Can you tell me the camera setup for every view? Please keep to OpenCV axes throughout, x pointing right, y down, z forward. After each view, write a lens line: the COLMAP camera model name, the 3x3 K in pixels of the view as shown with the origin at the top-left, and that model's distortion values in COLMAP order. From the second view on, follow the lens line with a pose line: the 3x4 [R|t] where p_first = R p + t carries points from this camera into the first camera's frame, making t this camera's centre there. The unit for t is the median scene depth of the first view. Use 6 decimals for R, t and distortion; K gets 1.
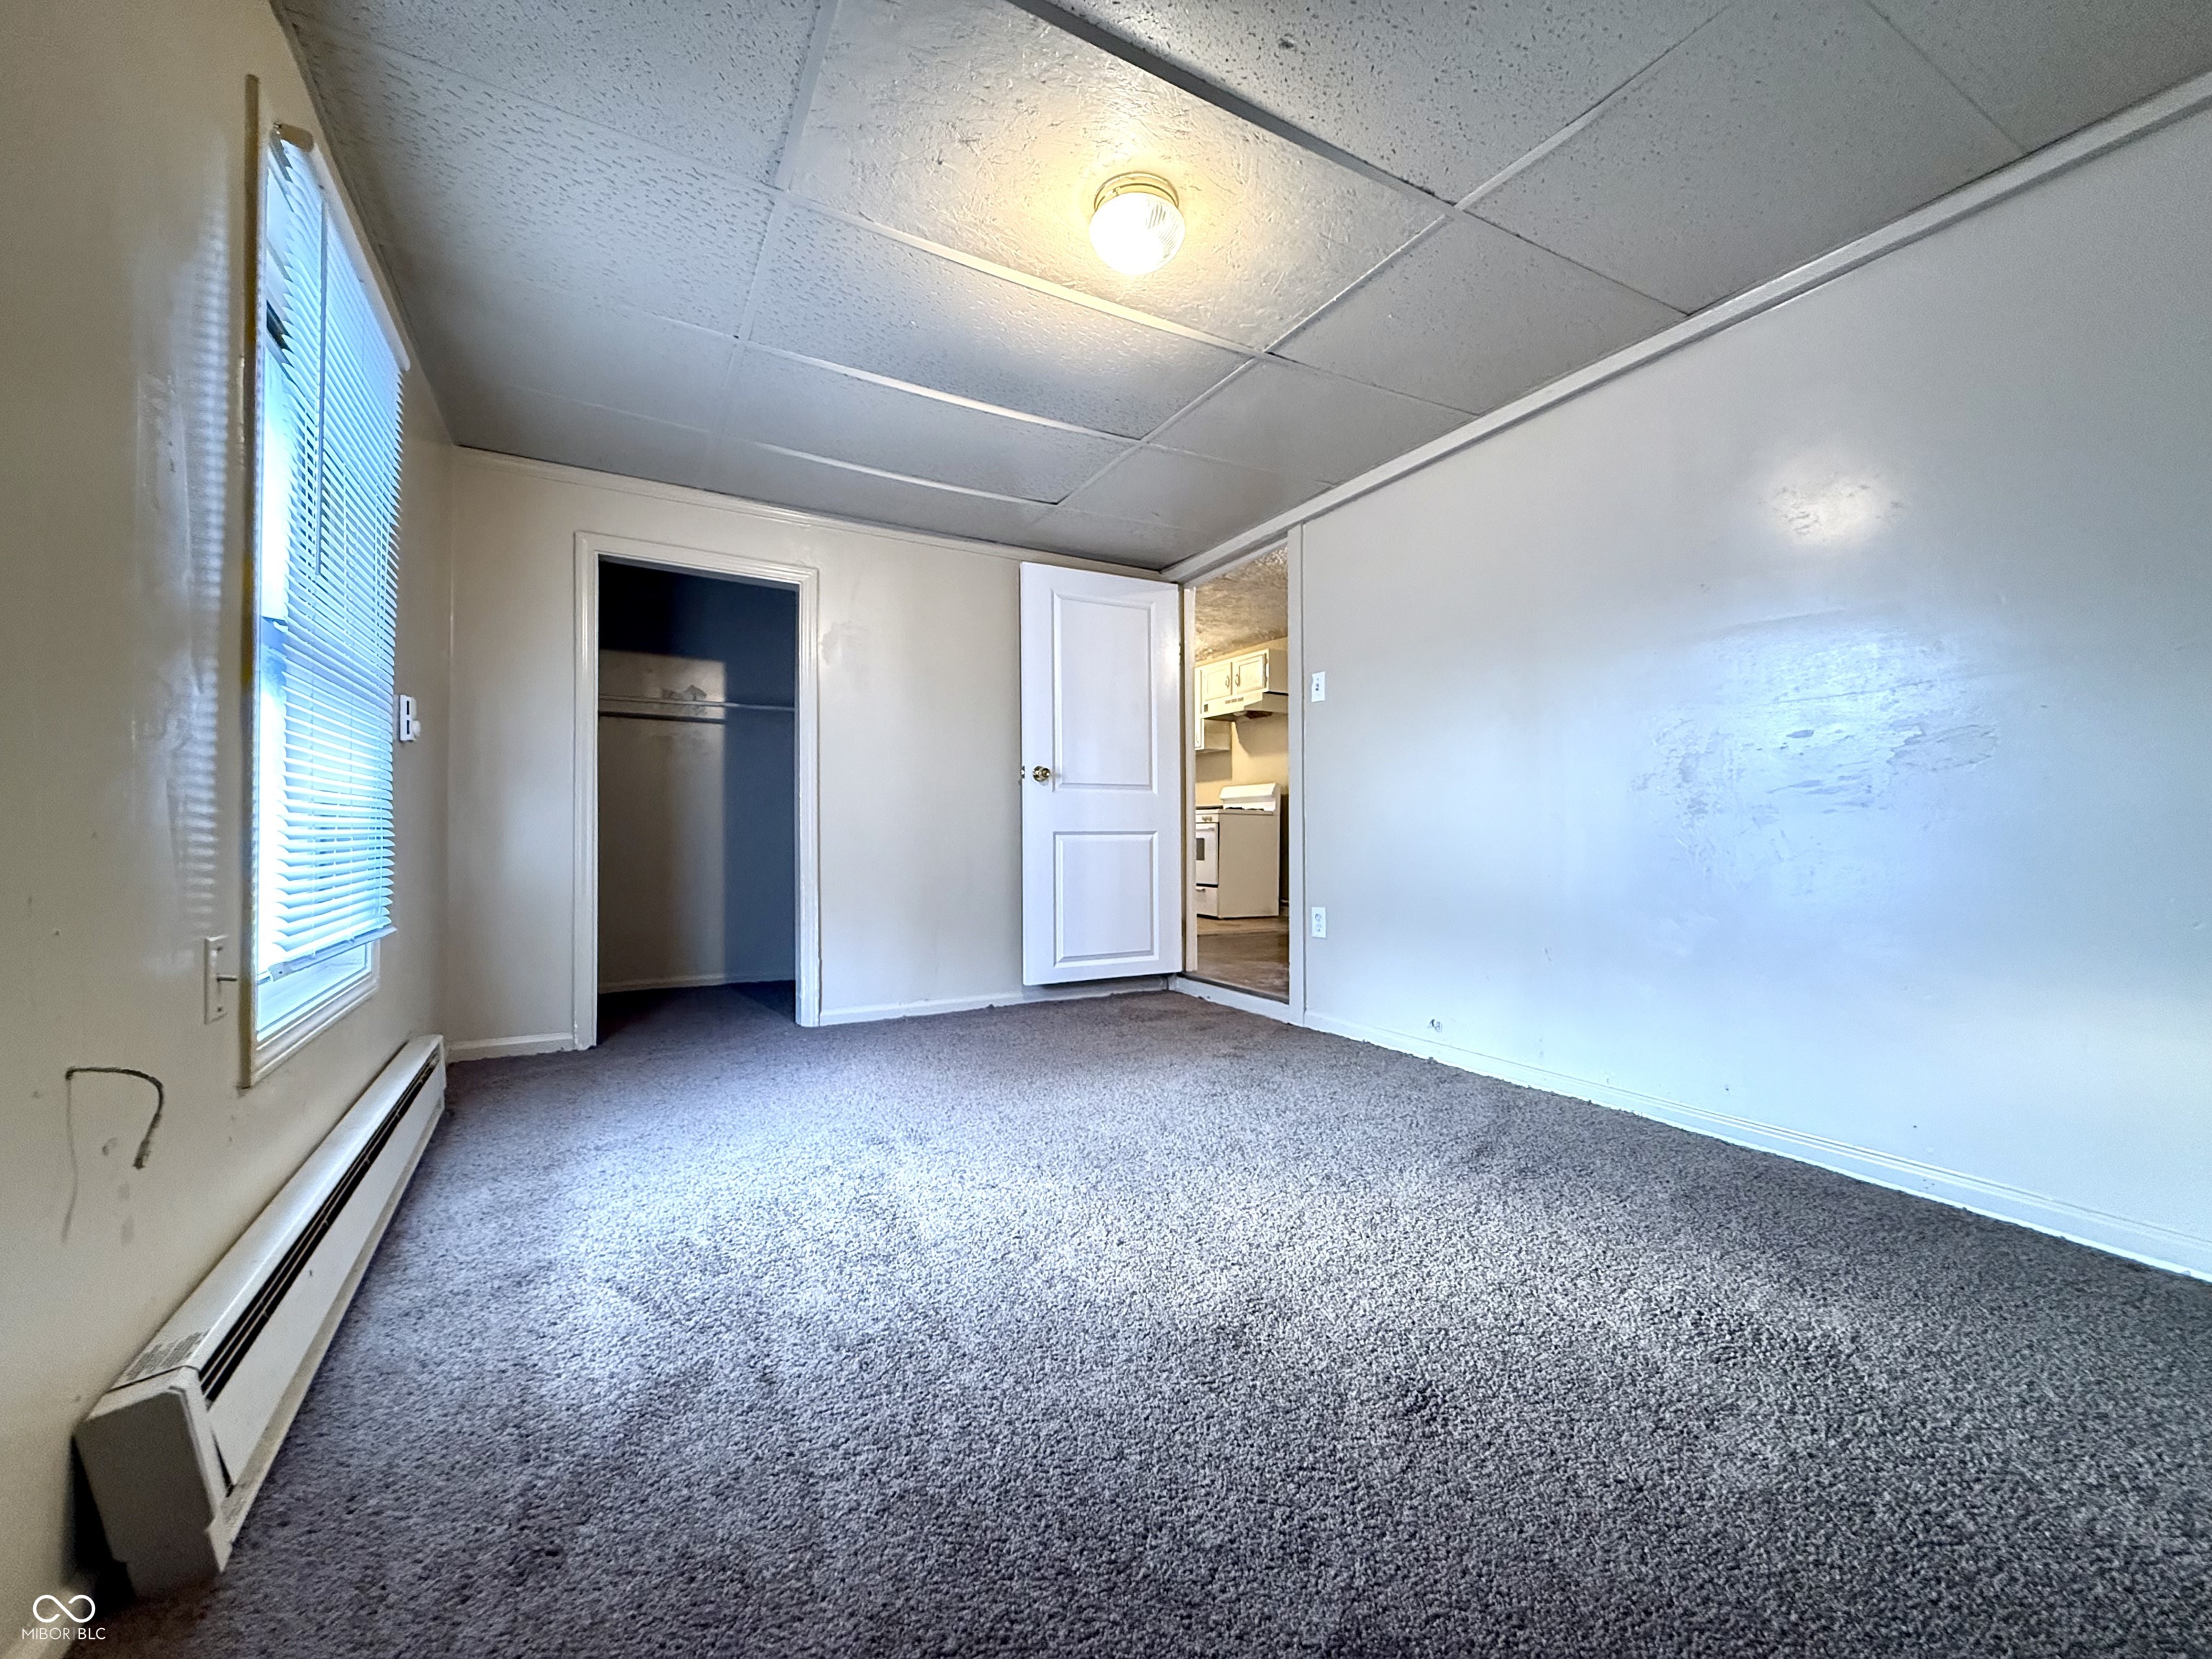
lens RADIAL K [[878.5, 0, 1102.4], [0, 878.5, 829.1], [0, 0, 1]] dist [0.001258, -0.000016]
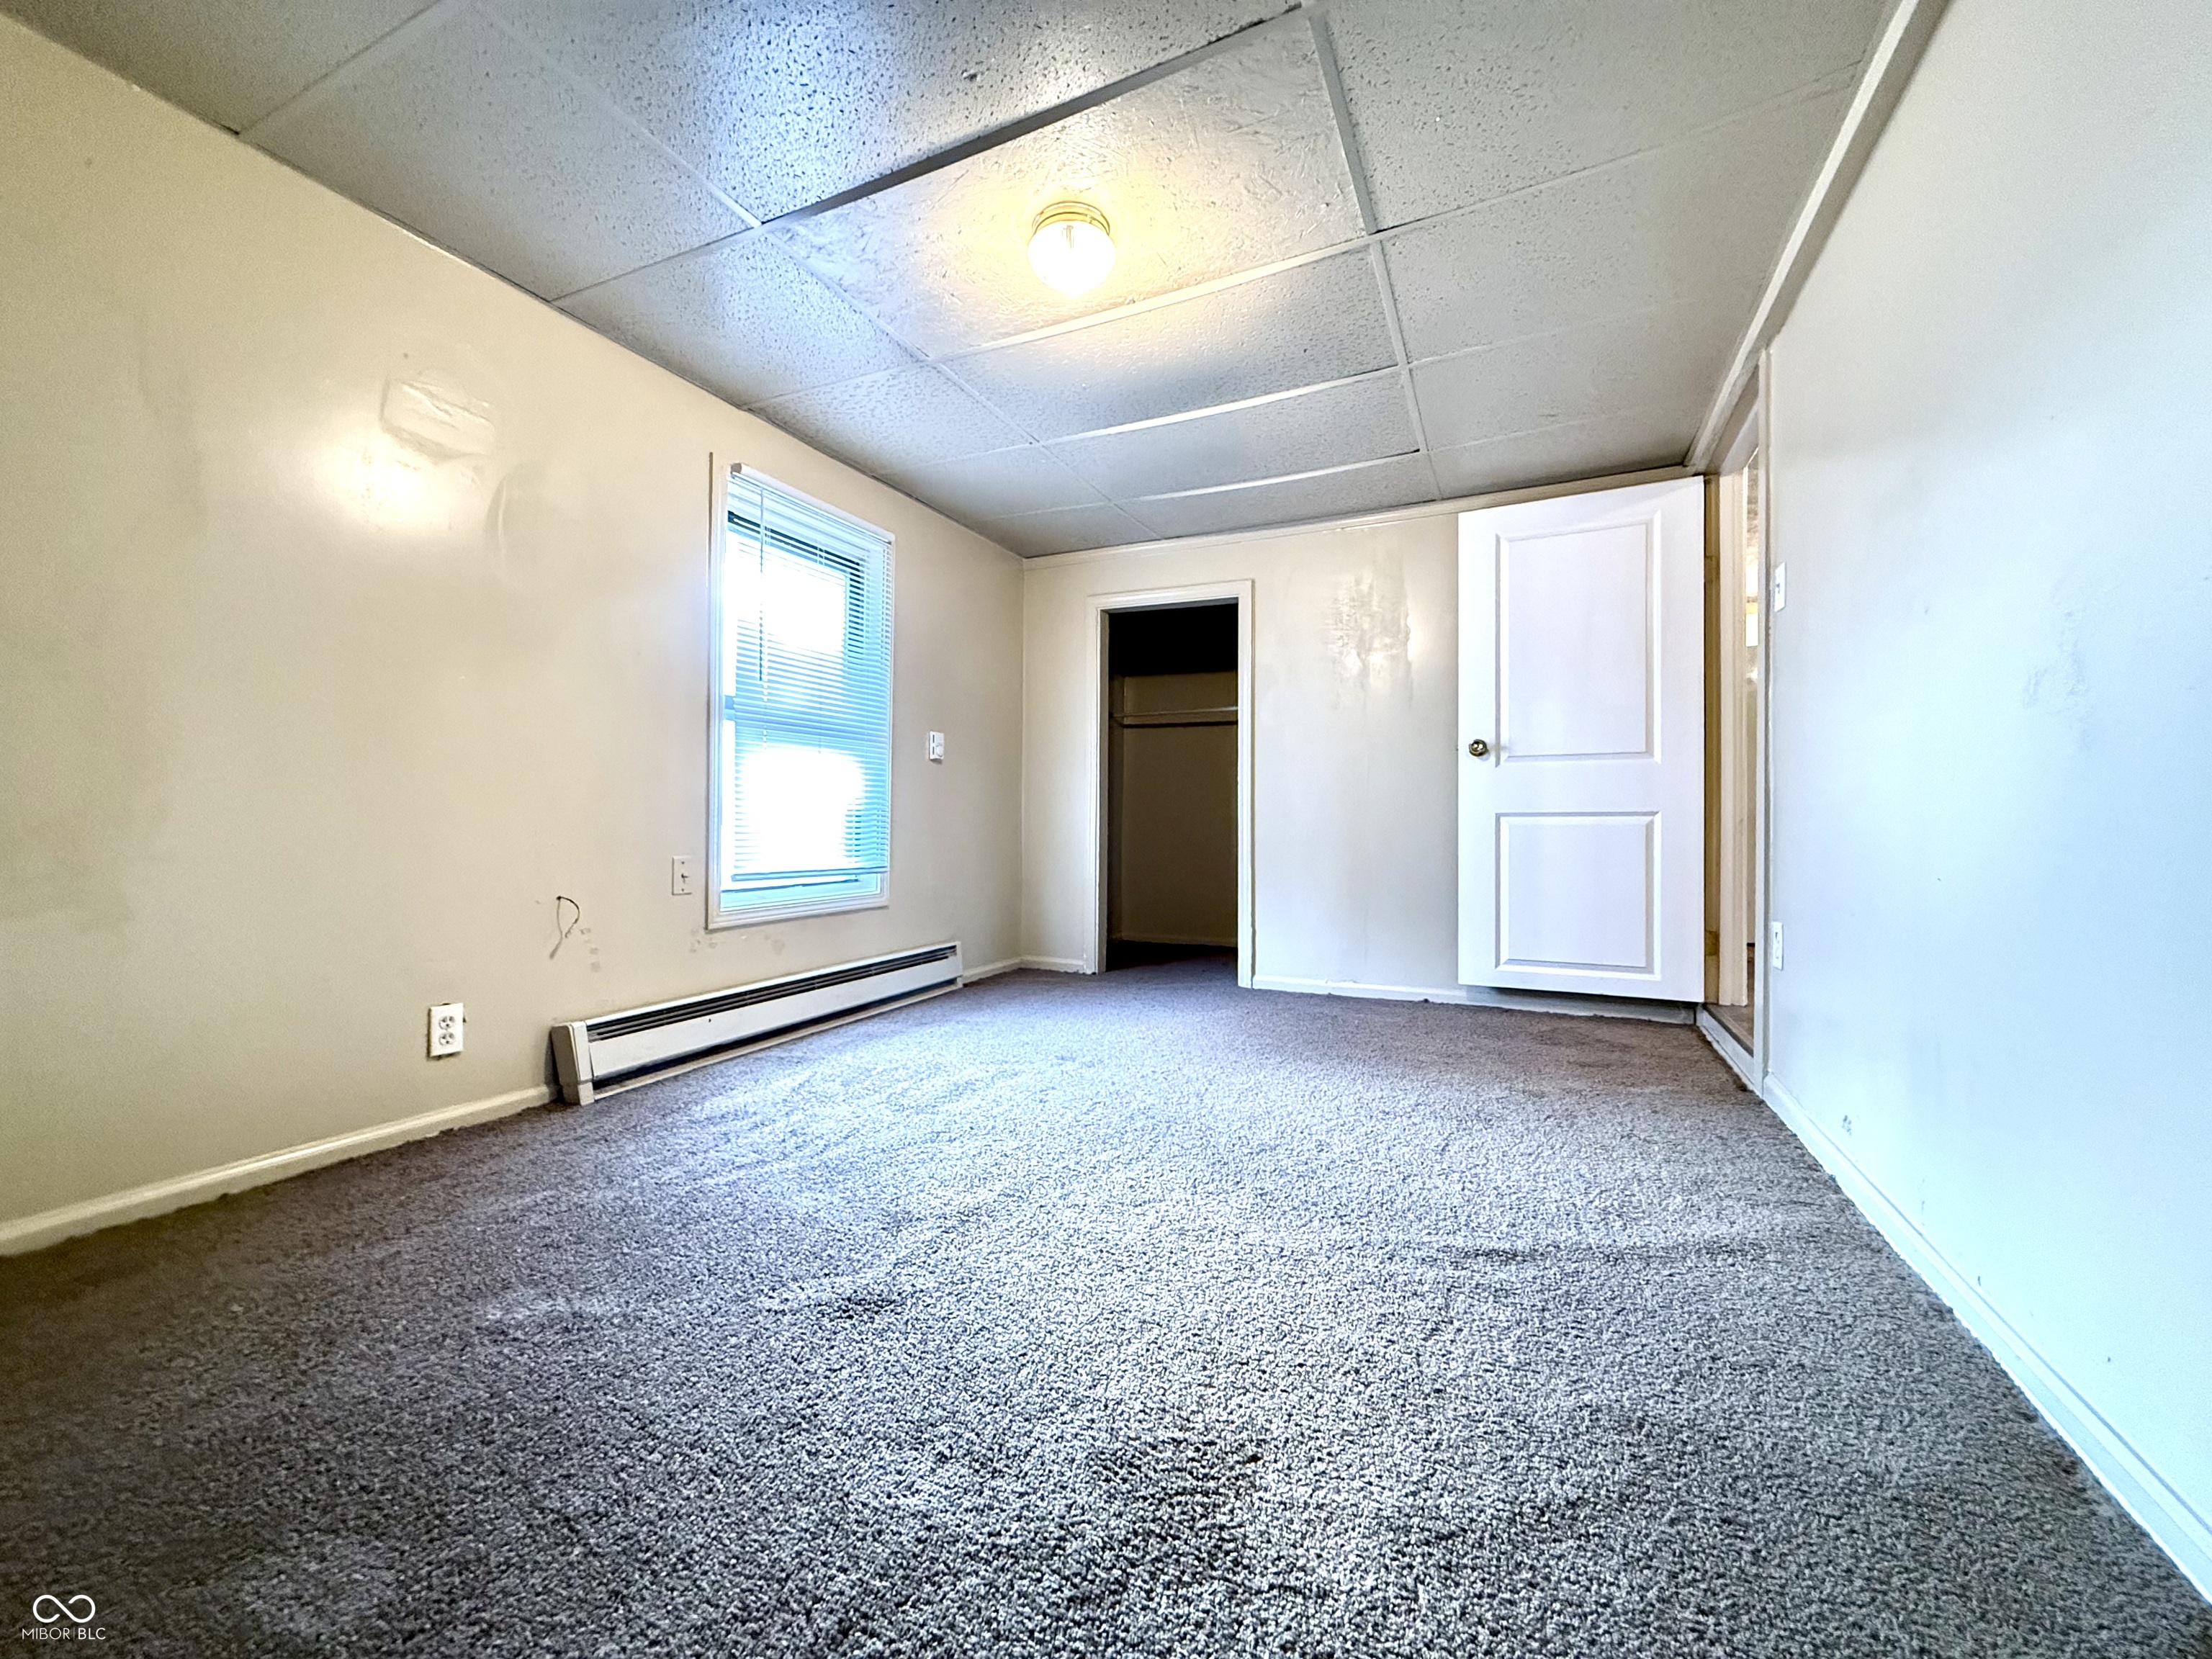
lens RADIAL K [[878.5, 0, 1102.7], [0, 878.5, 832.7], [0, 0, 1]] dist [0.001258, -0.000016]
pose [[0.580725, 0.008284, -0.814058, 0.479428], [0.002546, 0.999925, 0.011991, 0.012100], [0.814096, -0.009036, 0.580660, 0.197058]]
